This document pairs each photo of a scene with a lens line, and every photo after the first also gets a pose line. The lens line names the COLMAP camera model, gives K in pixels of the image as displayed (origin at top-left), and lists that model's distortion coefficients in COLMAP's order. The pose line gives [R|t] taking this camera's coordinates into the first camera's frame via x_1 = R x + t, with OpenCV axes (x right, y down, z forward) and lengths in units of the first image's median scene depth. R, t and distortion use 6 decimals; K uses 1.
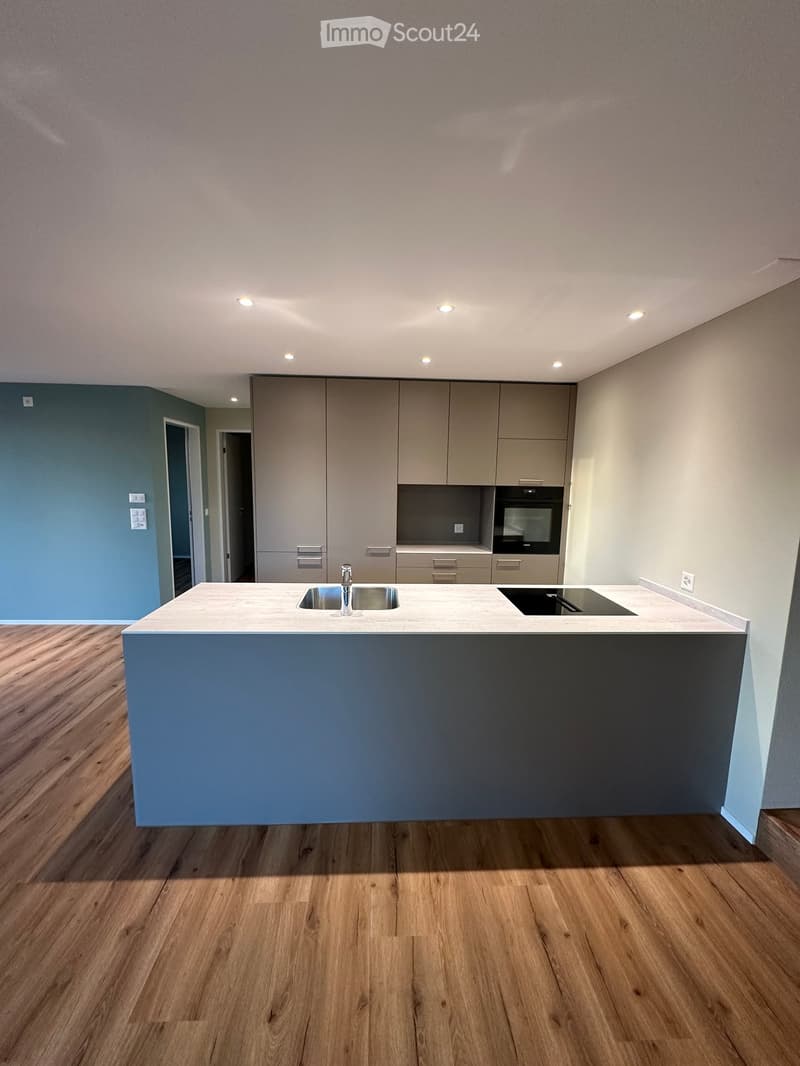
lens RADIAL K [[424.5, 0, 399.0], [0, 424.5, 532.7], [0, 0, 1]] dist [-0.001711, 0.000459]
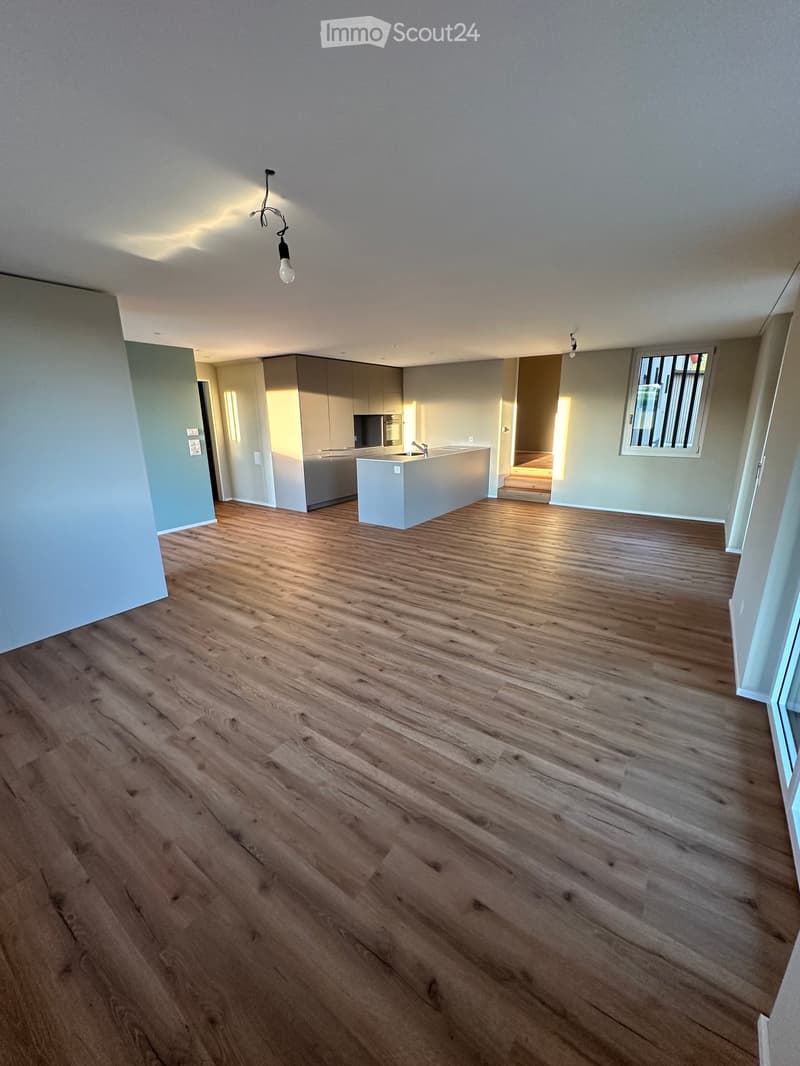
lens RADIAL K [[424.5, 0, 399.0], [0, 424.5, 532.7], [0, 0, 1]] dist [-0.001711, 0.000459]
pose [[0.616200, -0.236761, 0.751160, -1.528161], [0.131513, 0.971287, 0.198260, 0.059080], [-0.776532, -0.023381, 0.629644, -0.455403]]
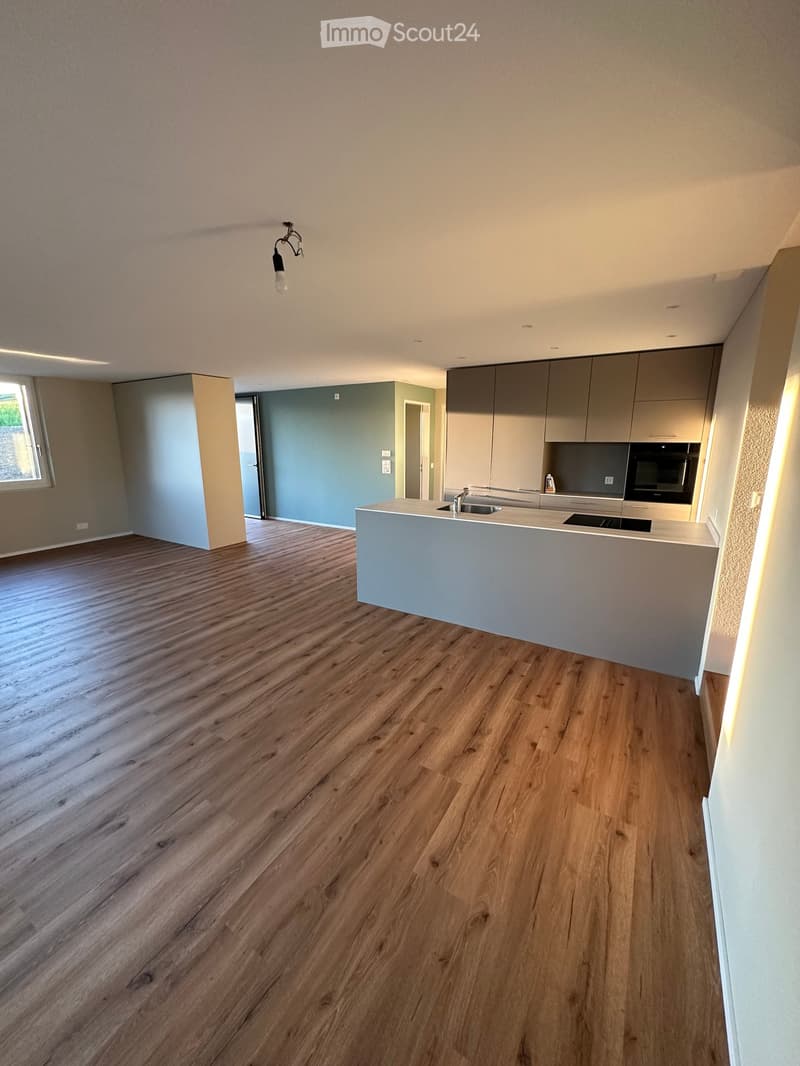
lens RADIAL K [[424.5, 0, 399.0], [0, 424.5, 532.7], [0, 0, 1]] dist [-0.001711, 0.000459]
pose [[0.829401, 0.104300, -0.548831, 0.372231], [-0.061109, 0.993460, 0.096448, 0.065226], [0.555301, -0.046456, 0.830351, -0.350108]]
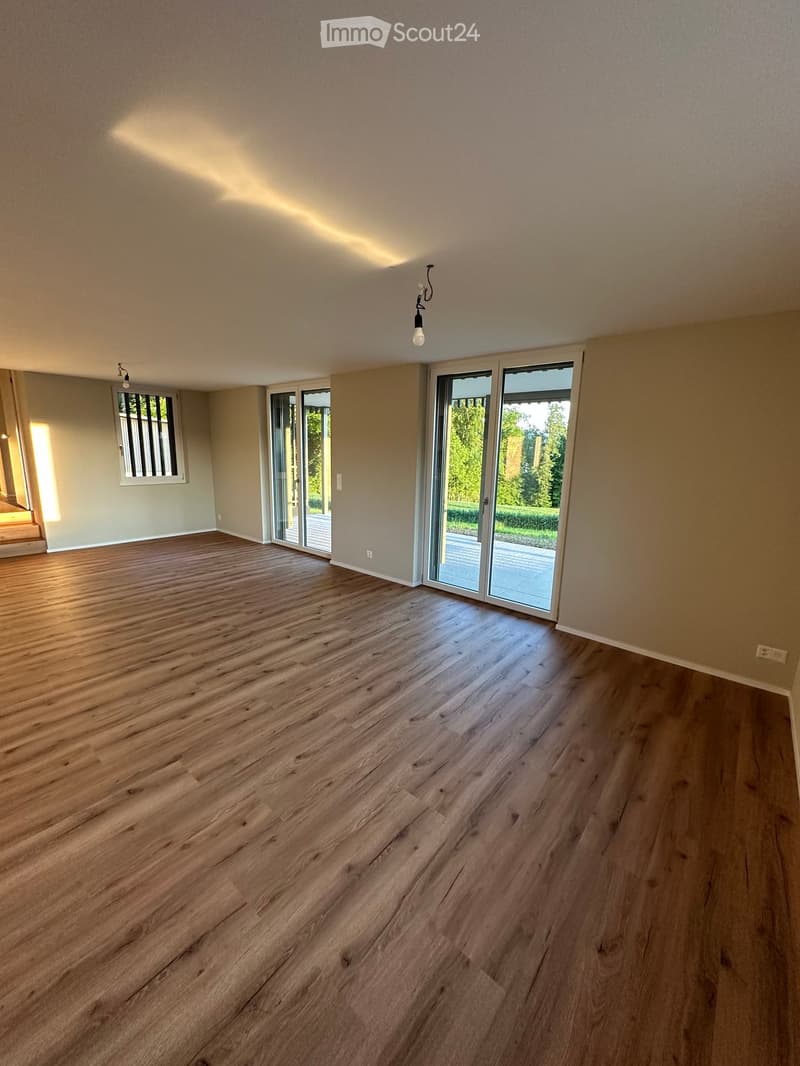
lens RADIAL K [[424.5, 0, 399.0], [0, 424.5, 532.7], [0, 0, 1]] dist [-0.001711, 0.000459]
pose [[-0.730815, -0.166591, 0.661934, -1.594775], [0.058050, 0.951077, 0.303452, -0.067080], [-0.680102, 0.260193, -0.685391, 0.427261]]
